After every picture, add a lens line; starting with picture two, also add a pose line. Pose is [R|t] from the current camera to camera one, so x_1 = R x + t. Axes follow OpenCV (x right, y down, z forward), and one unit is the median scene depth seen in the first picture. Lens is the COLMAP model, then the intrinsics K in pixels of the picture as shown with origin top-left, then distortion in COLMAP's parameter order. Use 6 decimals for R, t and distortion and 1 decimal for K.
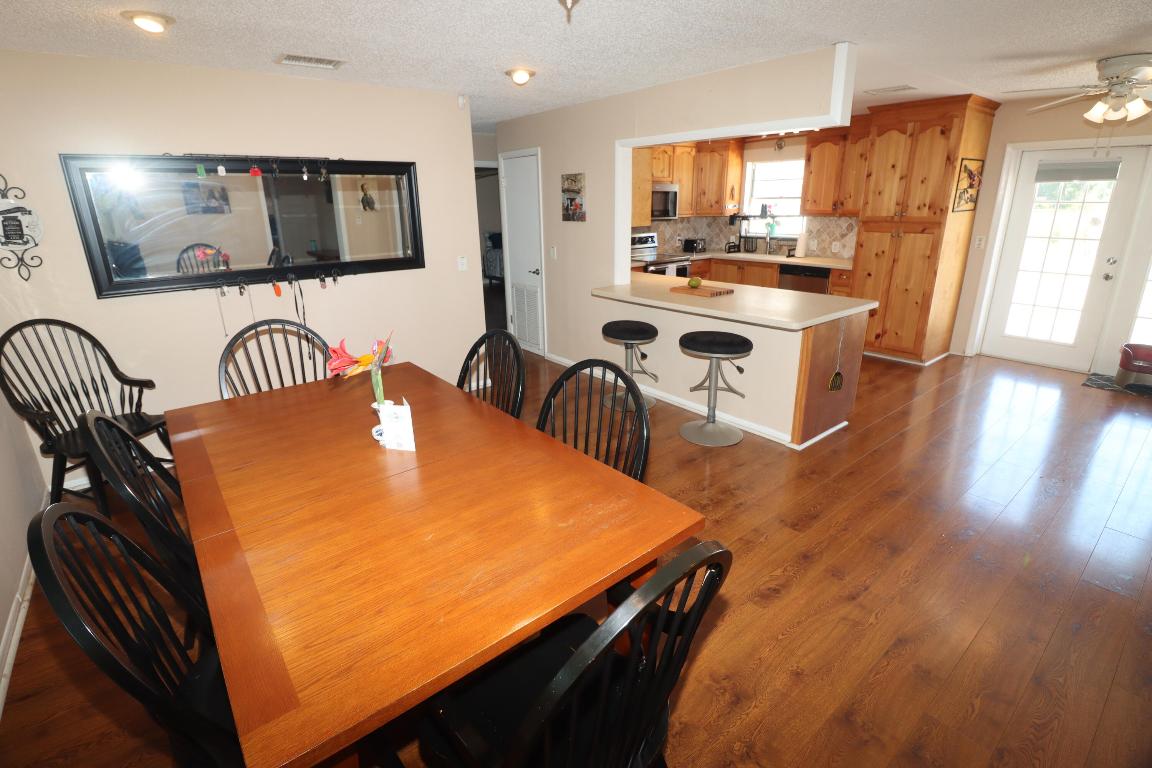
lens RADIAL K [[533.2, 0, 577.1], [0, 533.2, 371.9], [0, 0, 1]] dist [0.002328, -0.013613]
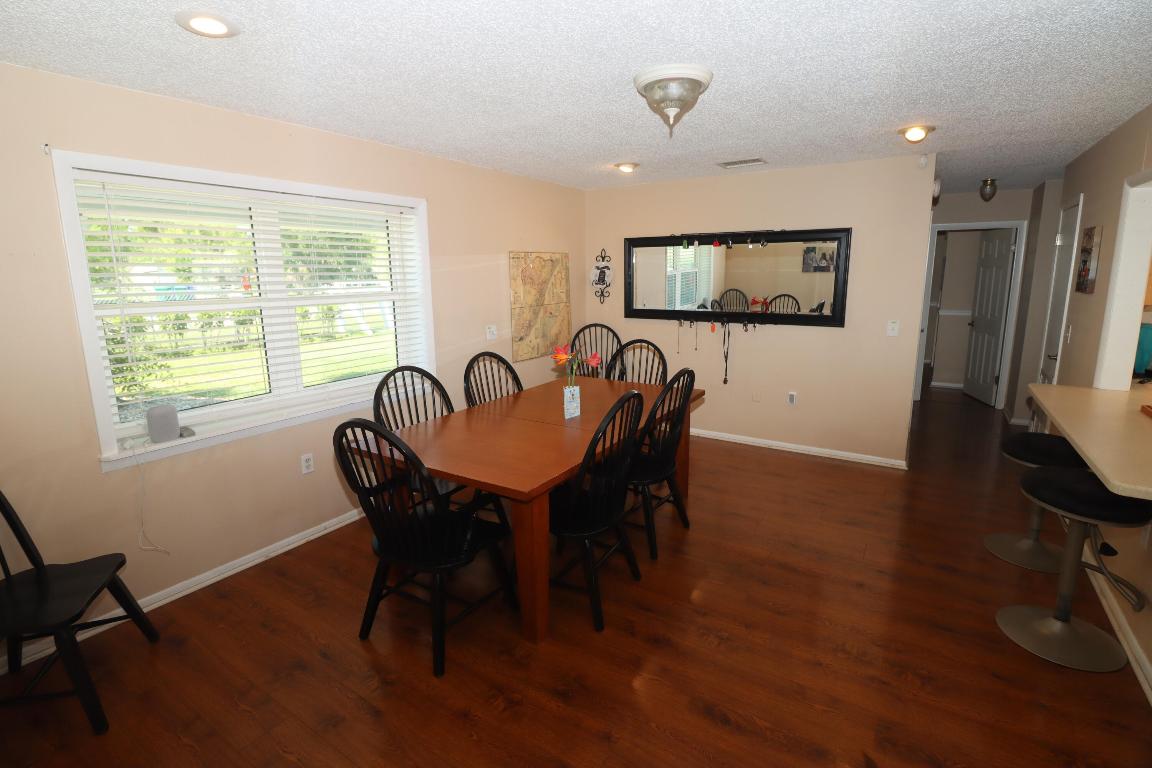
lens RADIAL K [[533.2, 0, 577.1], [0, 533.2, 371.9], [0, 0, 1]] dist [0.002328, -0.013613]
pose [[0.312127, 0.190452, -0.930755, 0.439760], [-0.285151, 0.953310, 0.099443, -0.058430], [0.906237, 0.234367, 0.351861, 0.164808]]
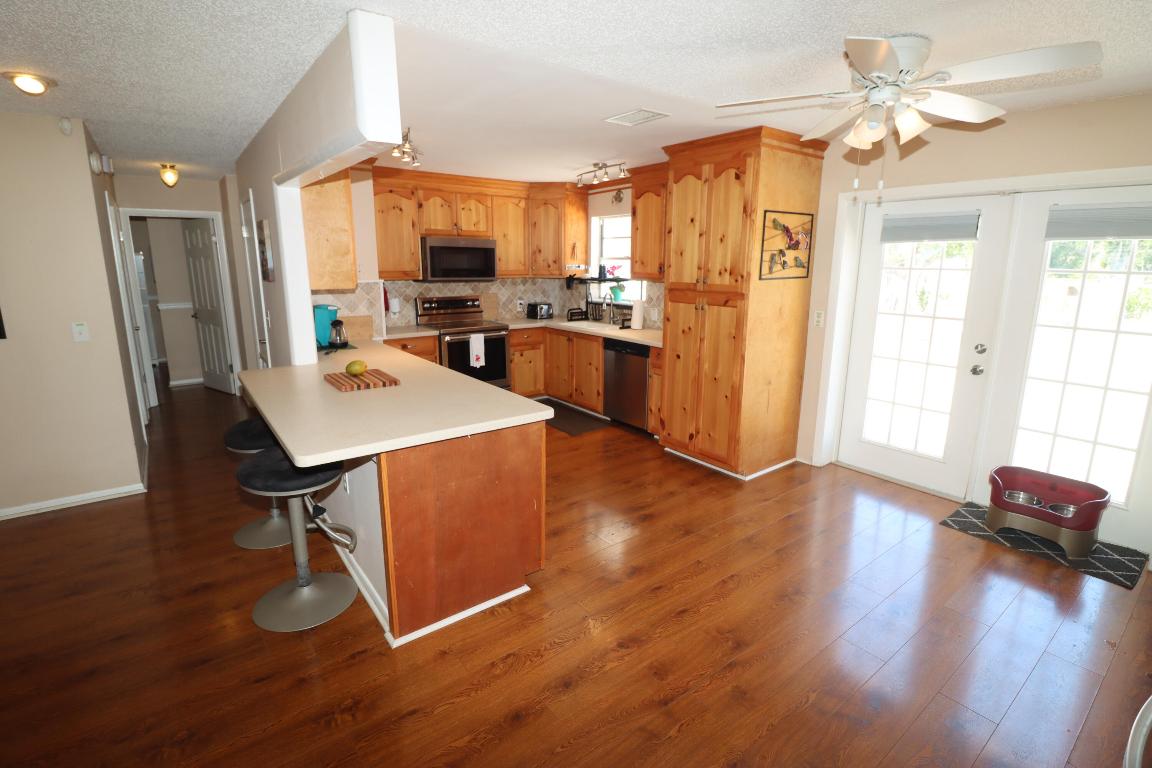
lens RADIAL K [[533.2, 0, 577.1], [0, 533.2, 371.9], [0, 0, 1]] dist [0.002328, -0.013613]
pose [[0.999325, 0.027763, -0.024052, 0.447224], [-0.030061, 0.994415, -0.101173, -0.082566], [0.021109, 0.101828, 0.994578, 0.244766]]
